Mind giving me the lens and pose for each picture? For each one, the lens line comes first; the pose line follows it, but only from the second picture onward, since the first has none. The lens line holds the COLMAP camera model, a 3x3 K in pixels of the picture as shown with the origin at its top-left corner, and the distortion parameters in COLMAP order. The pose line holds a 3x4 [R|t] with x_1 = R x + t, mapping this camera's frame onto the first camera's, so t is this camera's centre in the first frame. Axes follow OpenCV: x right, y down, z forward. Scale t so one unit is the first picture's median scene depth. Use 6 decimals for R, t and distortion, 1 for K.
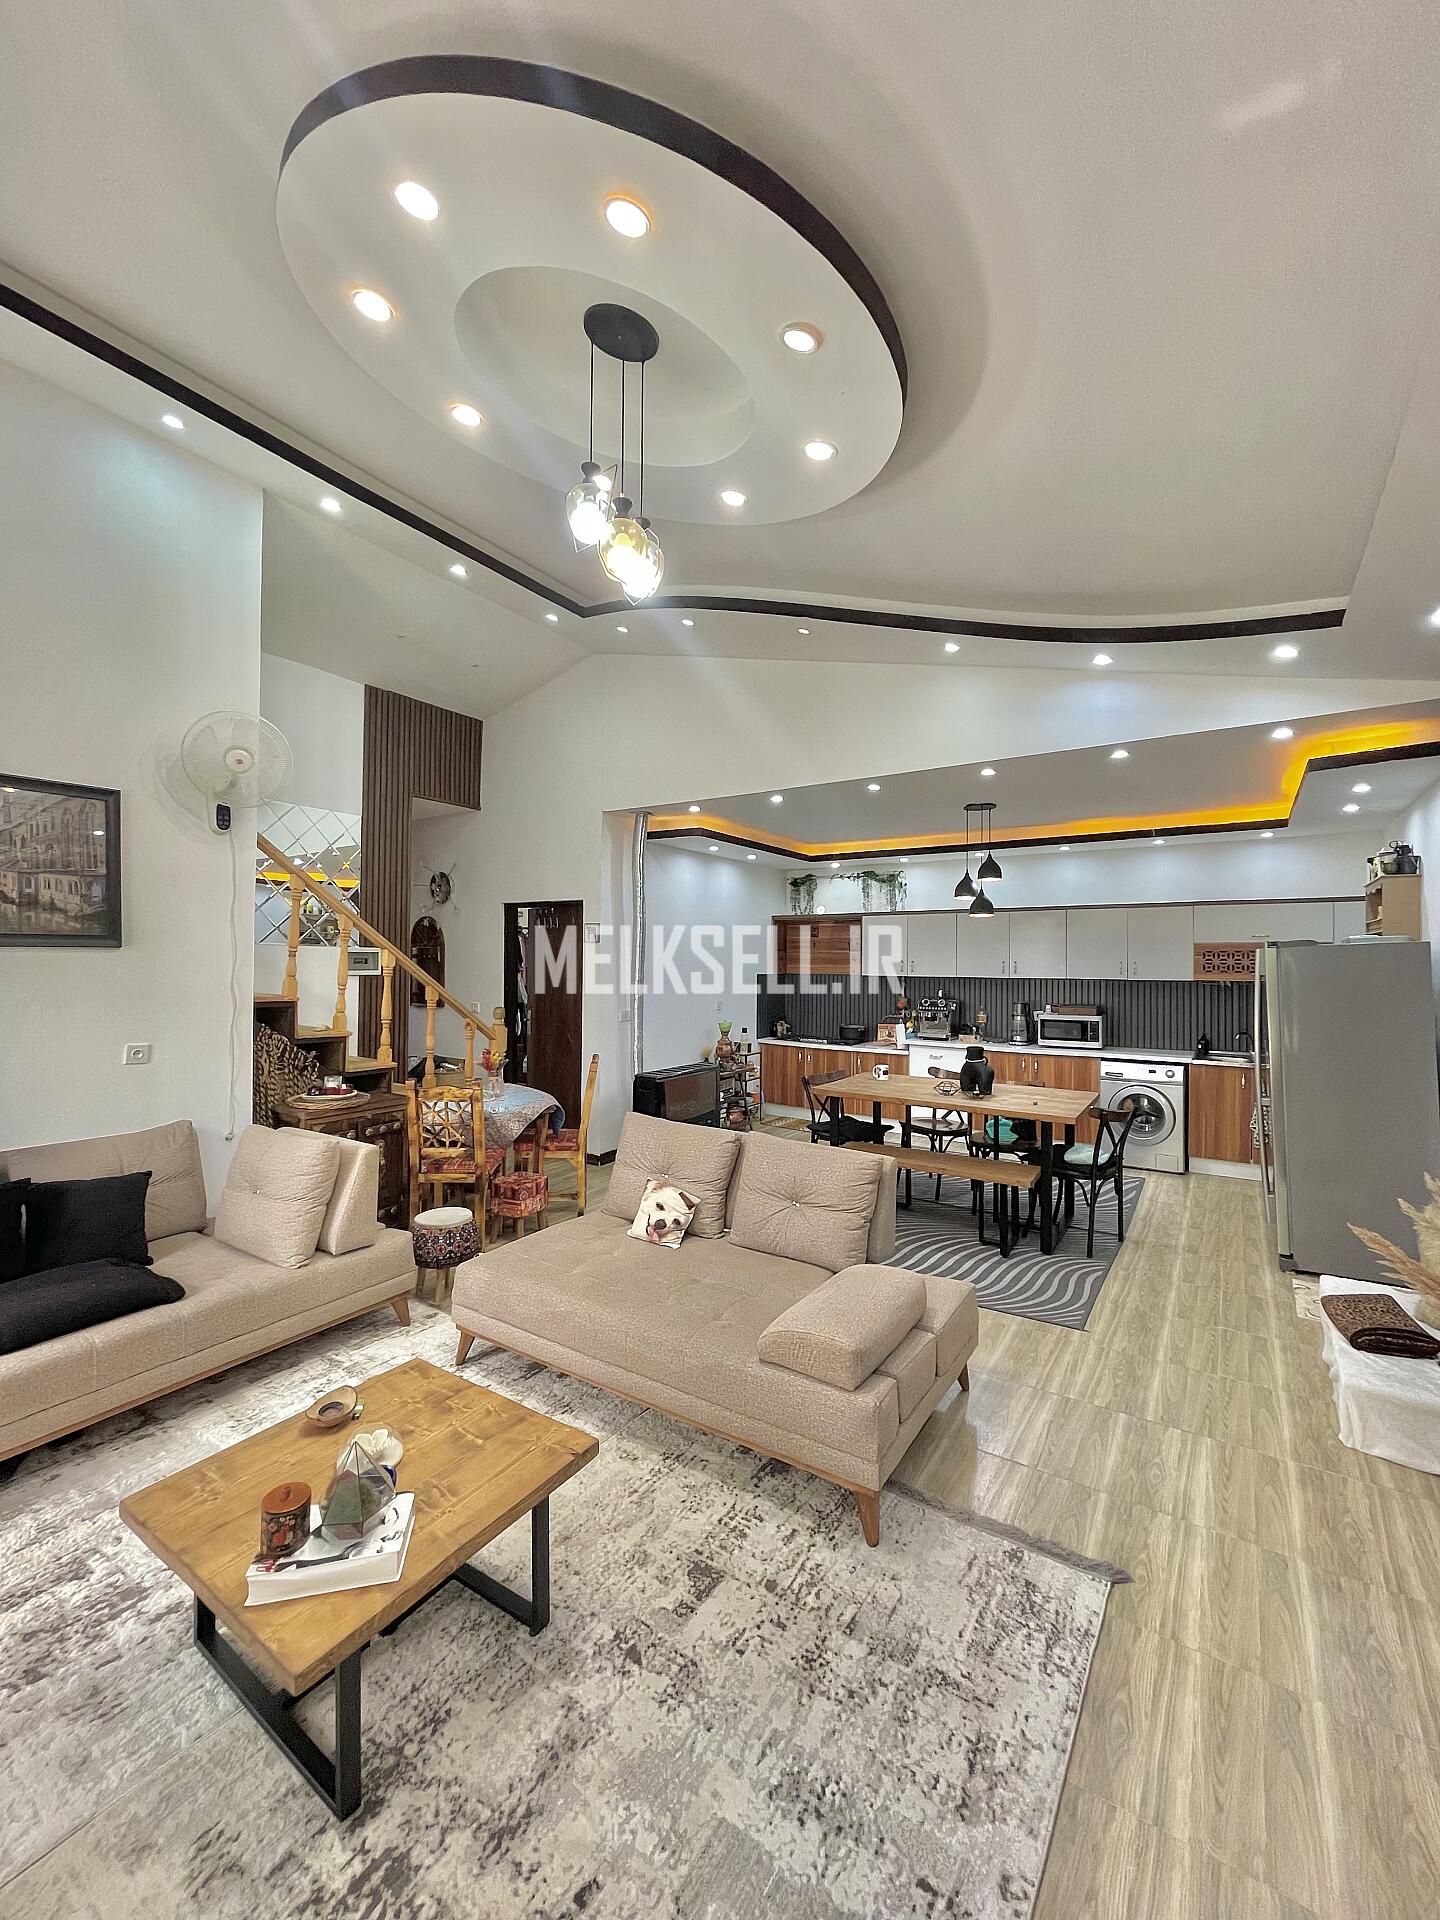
lens RADIAL K [[772.7, 0, 732.1], [0, 772.7, 950.8], [0, 0, 1]] dist [-0.007094, -0.000313]
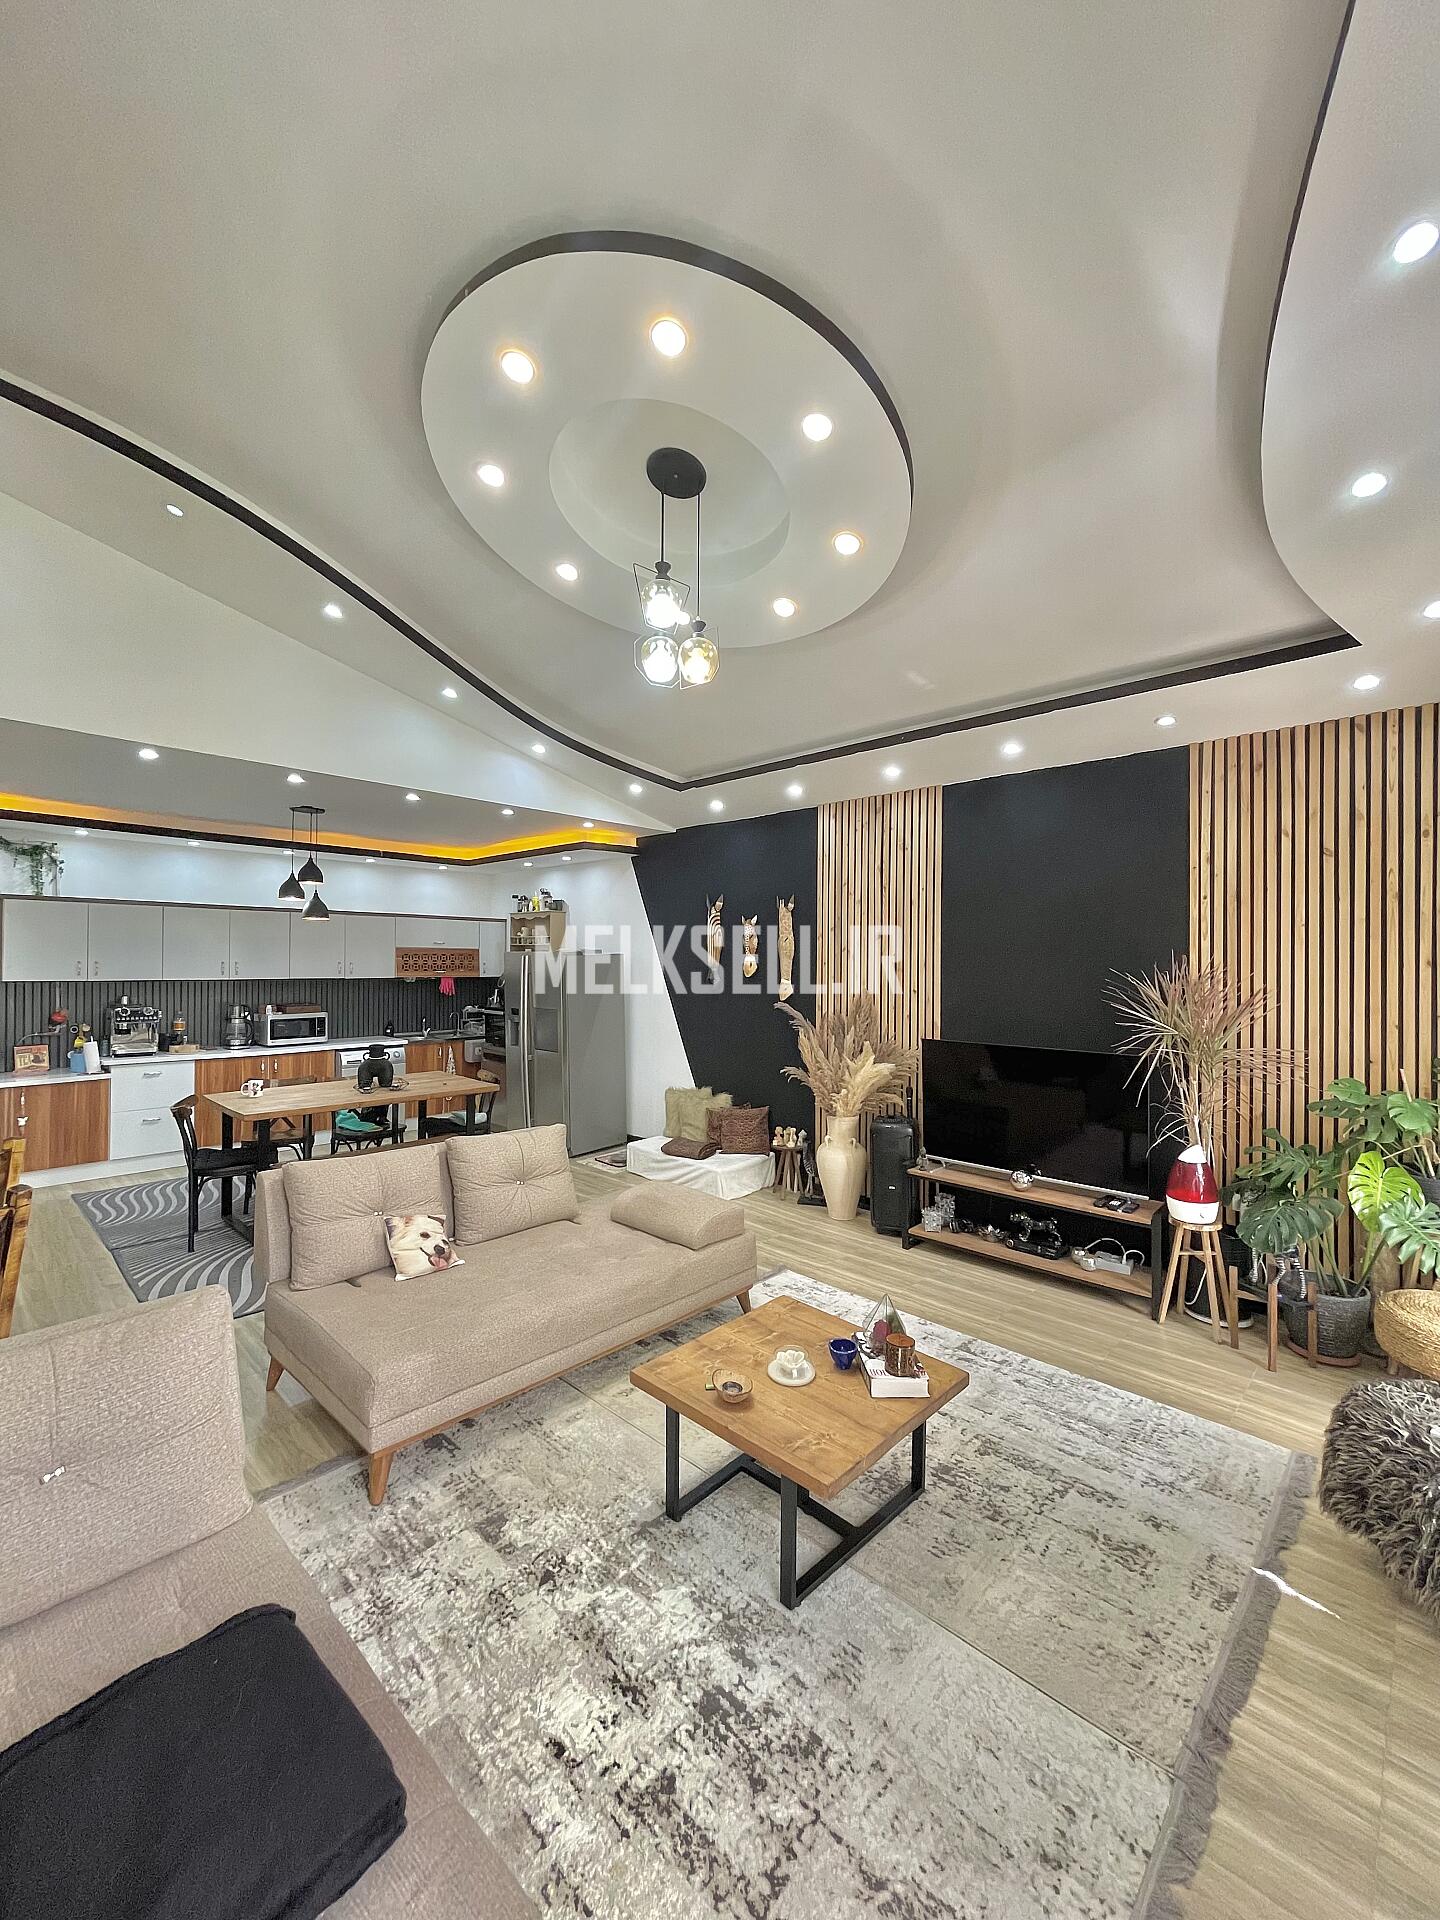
lens RADIAL K [[772.7, 0, 721.3], [0, 772.7, 960.6], [0, 0, 1]] dist [-0.007094, -0.000313]
pose [[0.181464, -0.004348, 0.983388, -0.561158], [-0.020925, 0.999747, 0.008282, -0.010165], [-0.983175, -0.022080, 0.181327, 0.286889]]
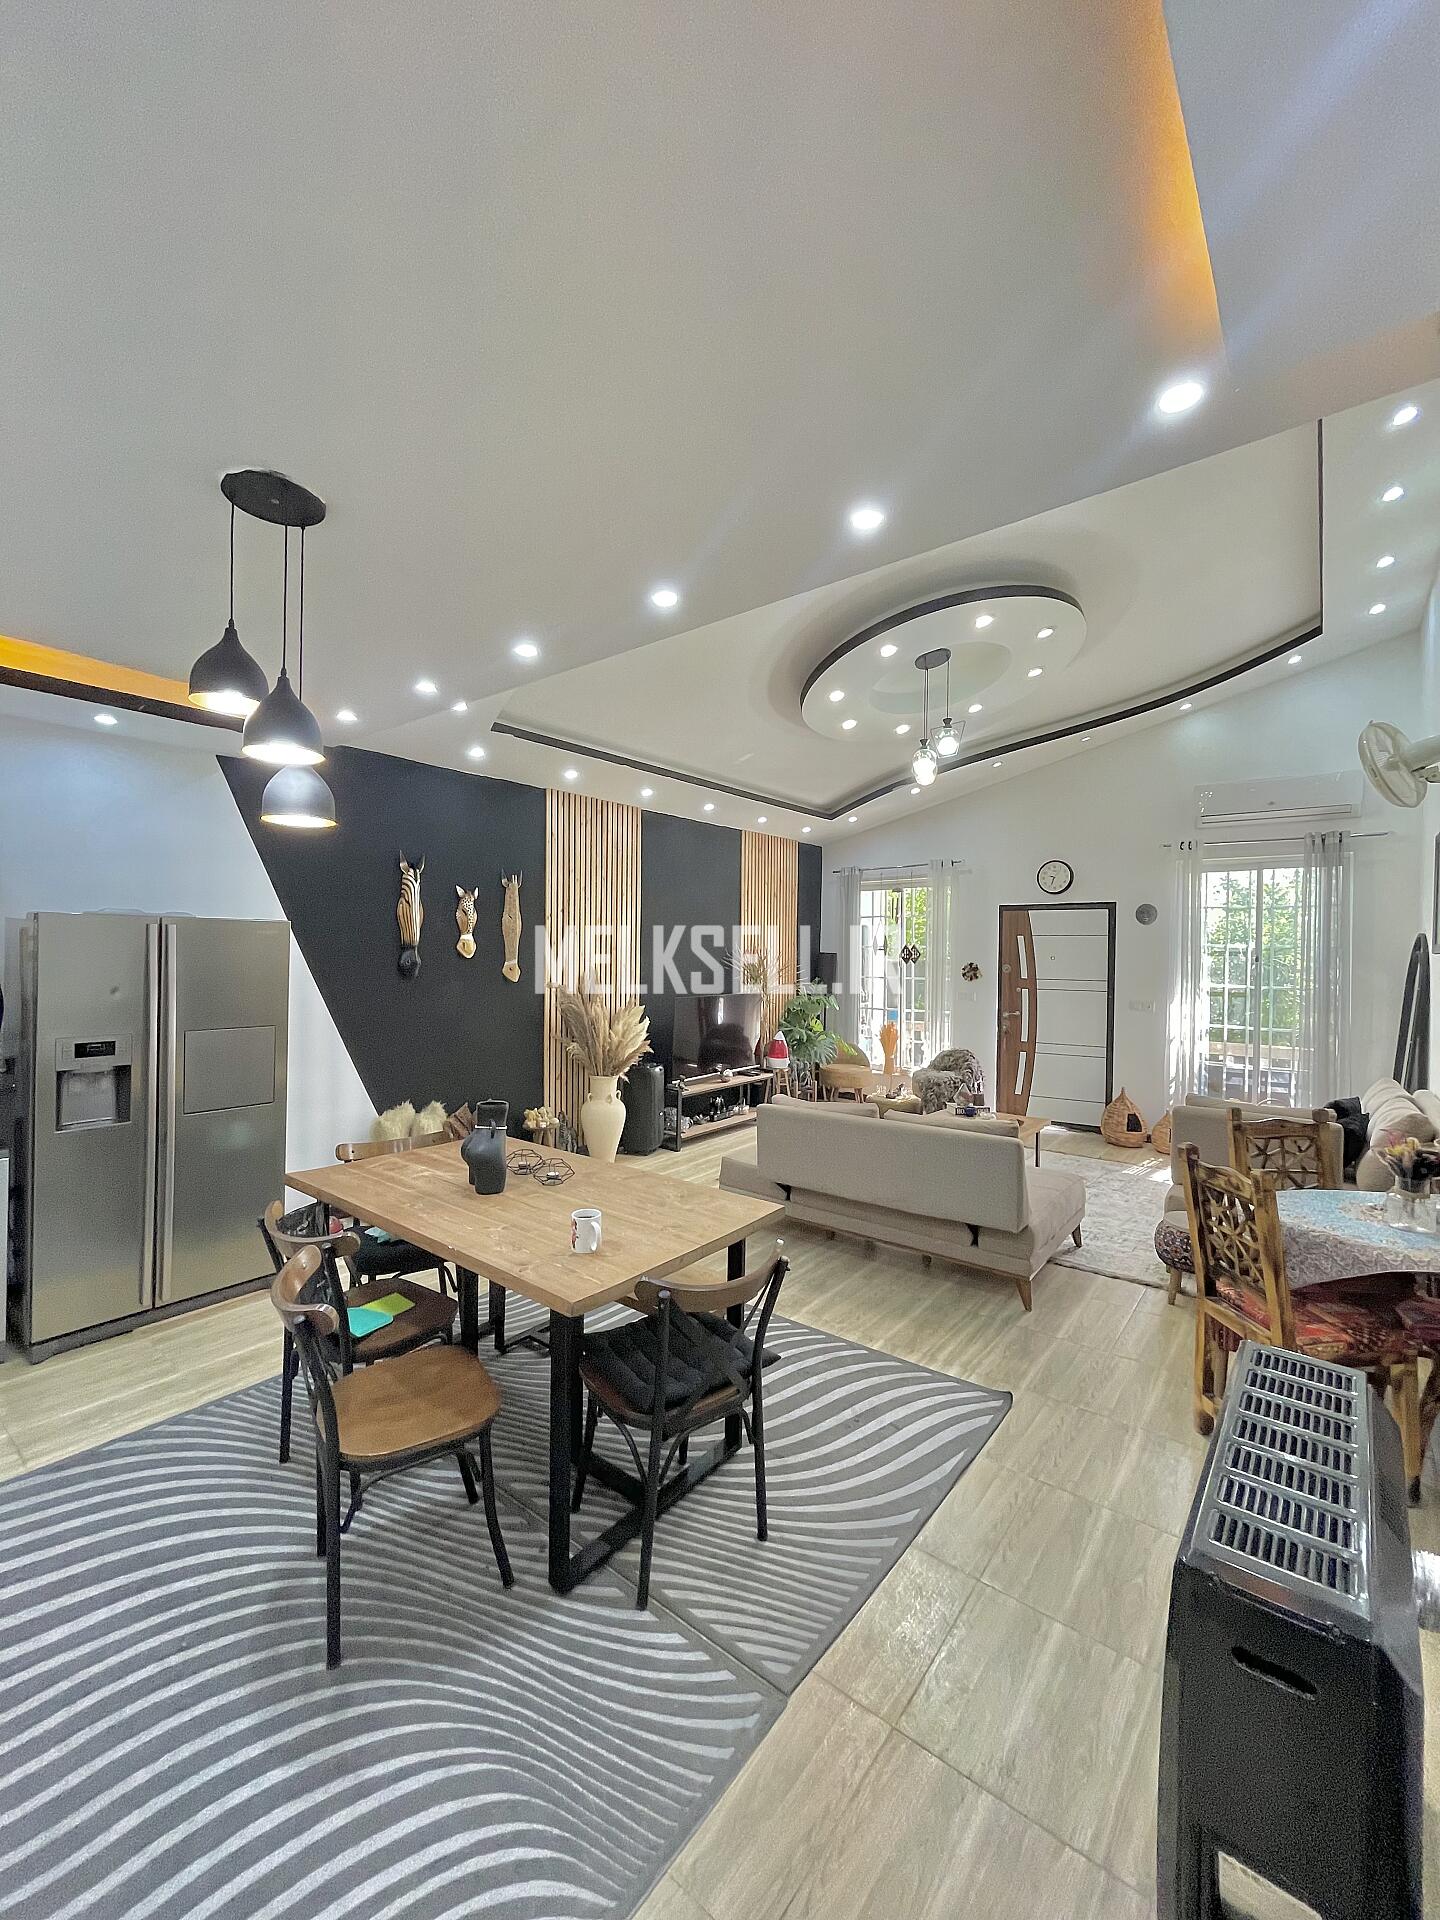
lens RADIAL K [[772.7, 0, 734.4], [0, 772.7, 952.6], [0, 0, 1]] dist [-0.007094, -0.000313]
pose [[-0.995613, -0.021085, 0.091166, 0.082988], [-0.021831, 0.999736, -0.007201, 0.013873], [-0.090990, -0.009160, -0.995810, 1.322637]]
